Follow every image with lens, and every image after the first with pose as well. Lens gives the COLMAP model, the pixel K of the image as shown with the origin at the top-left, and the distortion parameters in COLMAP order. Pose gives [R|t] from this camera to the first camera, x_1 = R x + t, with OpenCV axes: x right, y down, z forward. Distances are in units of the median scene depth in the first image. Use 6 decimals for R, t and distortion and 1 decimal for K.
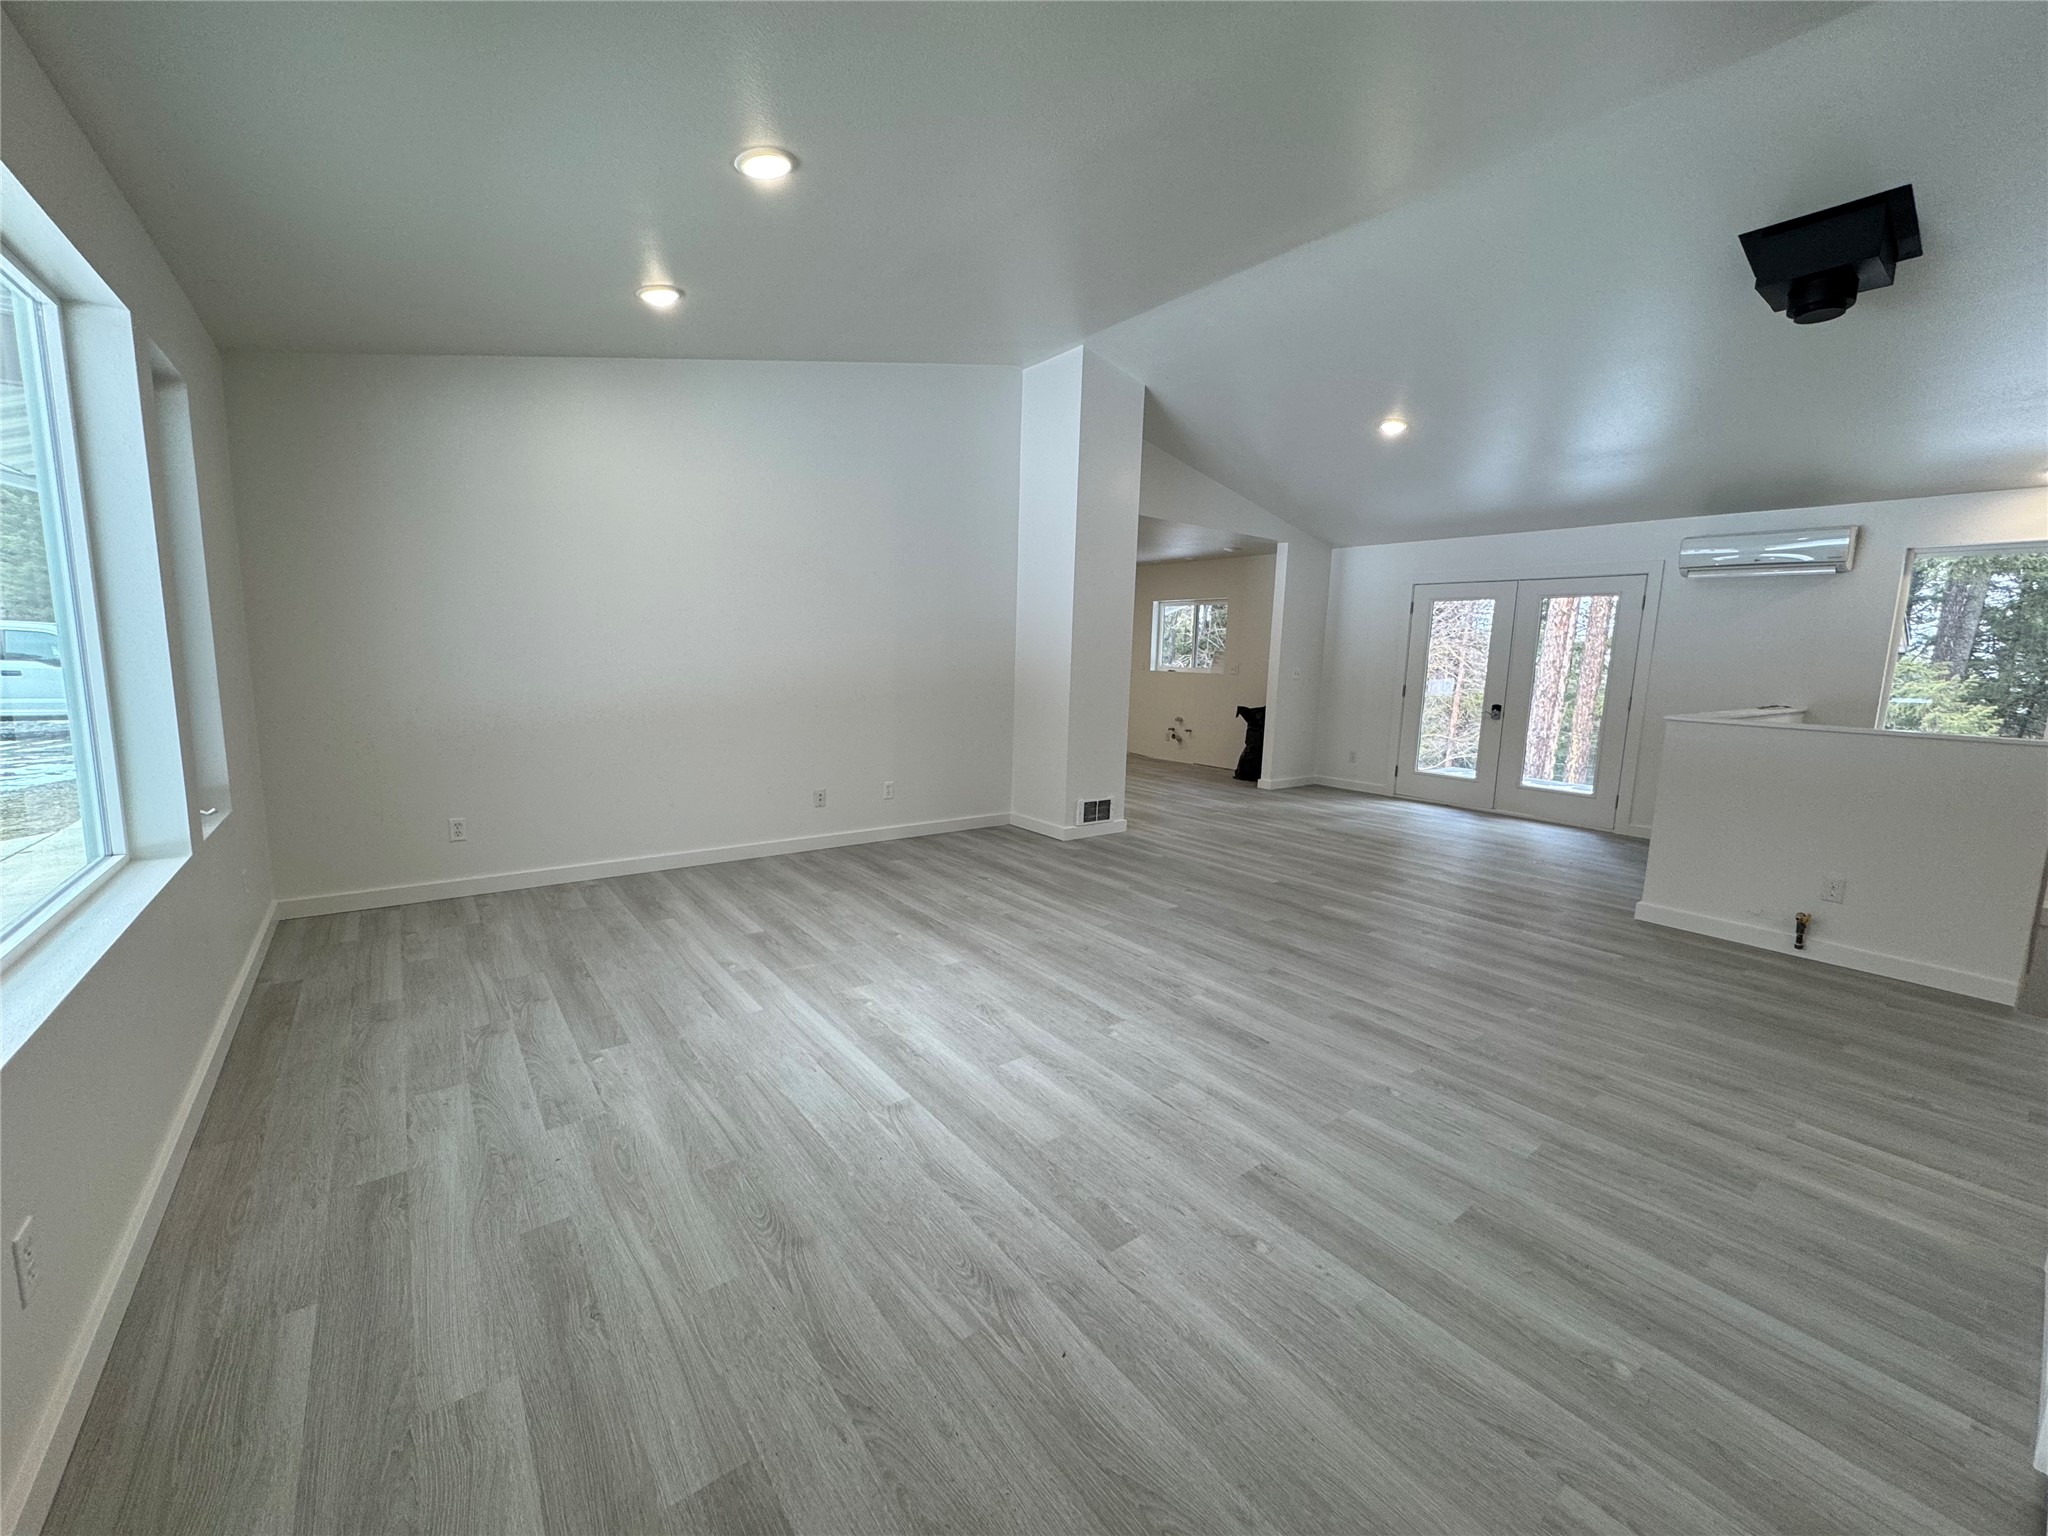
lens RADIAL K [[814.1, 0, 1024.9], [0, 814.1, 762.2], [0, 0, 1]] dist [-0.003469, -0.000026]
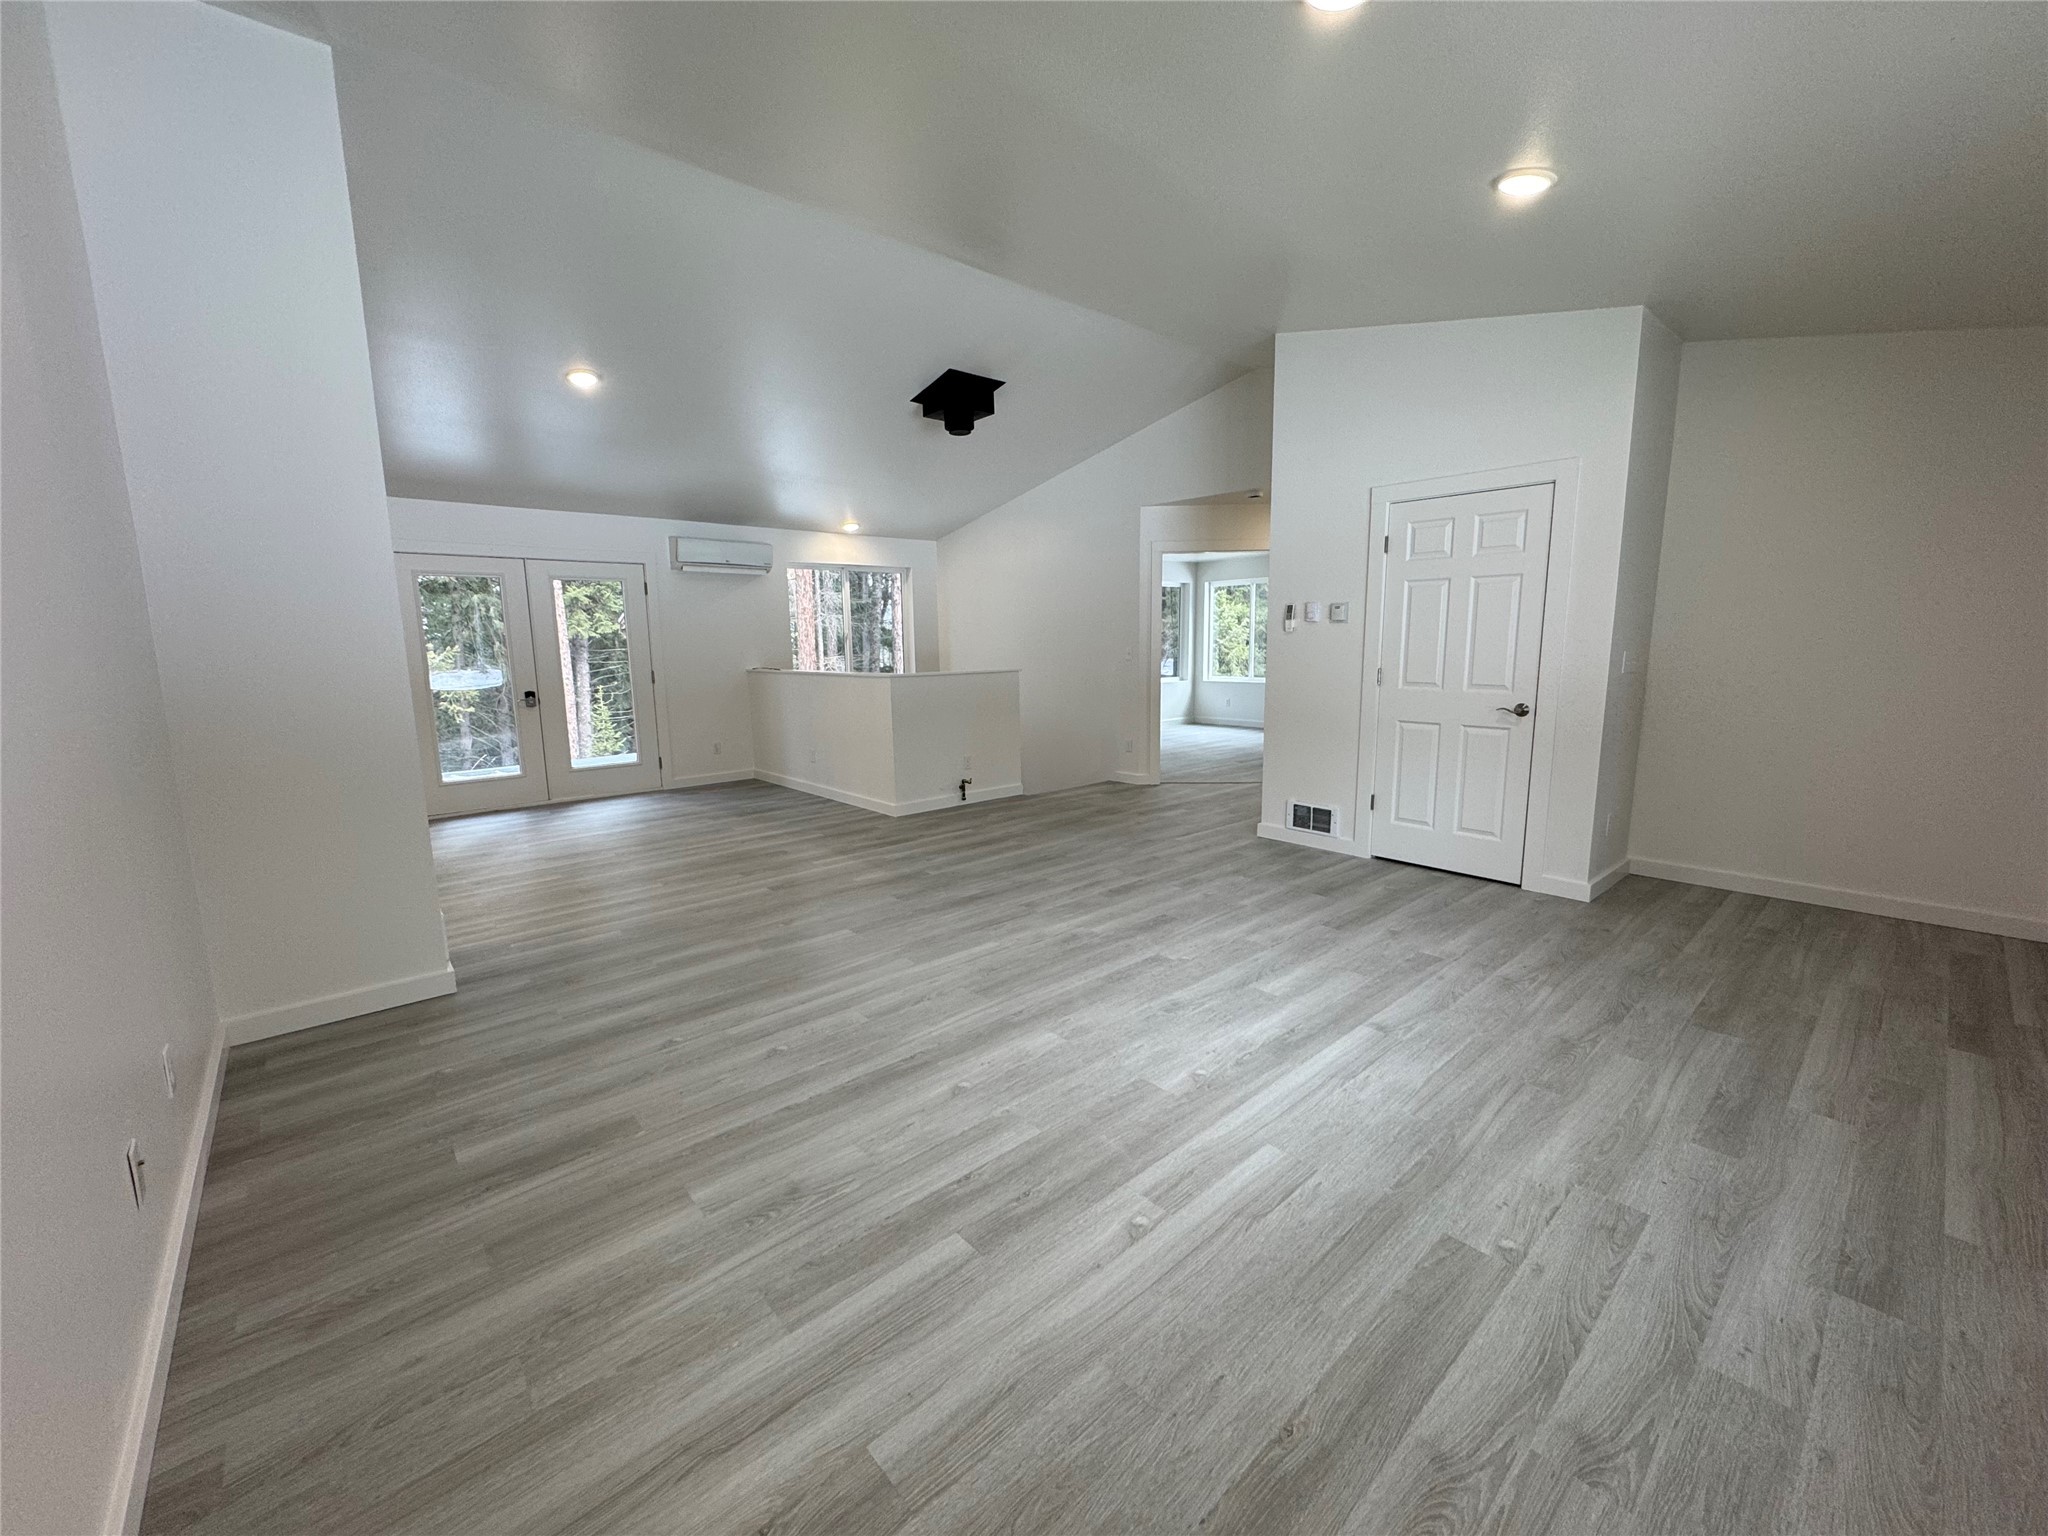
lens RADIAL K [[814.1, 0, 1025.9], [0, 814.1, 768.0], [0, 0, 1]] dist [-0.003469, -0.000026]
pose [[-0.069418, -0.183846, 0.980501, -0.994301], [0.150446, 0.969701, 0.192473, -0.201211], [-0.986178, 0.160874, -0.039656, 1.236096]]
